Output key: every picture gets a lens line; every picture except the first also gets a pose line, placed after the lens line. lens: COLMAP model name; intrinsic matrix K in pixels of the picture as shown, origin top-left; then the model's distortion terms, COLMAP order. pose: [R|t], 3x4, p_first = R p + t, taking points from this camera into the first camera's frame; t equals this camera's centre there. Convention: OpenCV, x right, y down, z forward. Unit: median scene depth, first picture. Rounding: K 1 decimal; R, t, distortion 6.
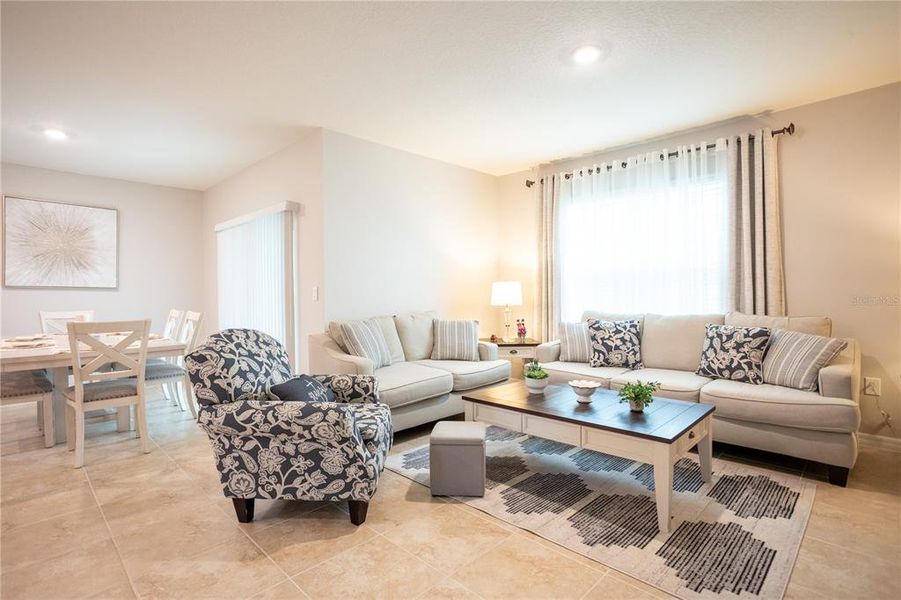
lens RADIAL K [[437.6, 0, 451.8], [0, 437.6, 299.1], [0, 0, 1]] dist [-0.030711, 0.011051]
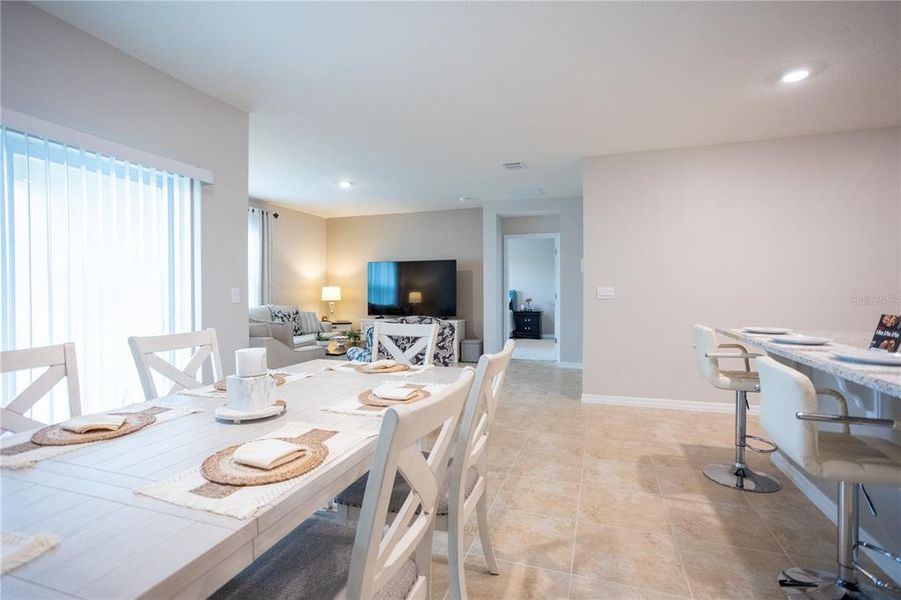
lens RADIAL K [[437.6, 0, 447.5], [0, 437.6, 297.4], [0, 0, 1]] dist [-0.030711, 0.011051]
pose [[-0.416278, -0.009609, 0.909187, -1.482628], [0.021511, 0.999560, 0.020414, -0.023256], [-0.908983, 0.028056, -0.415888, 1.145938]]
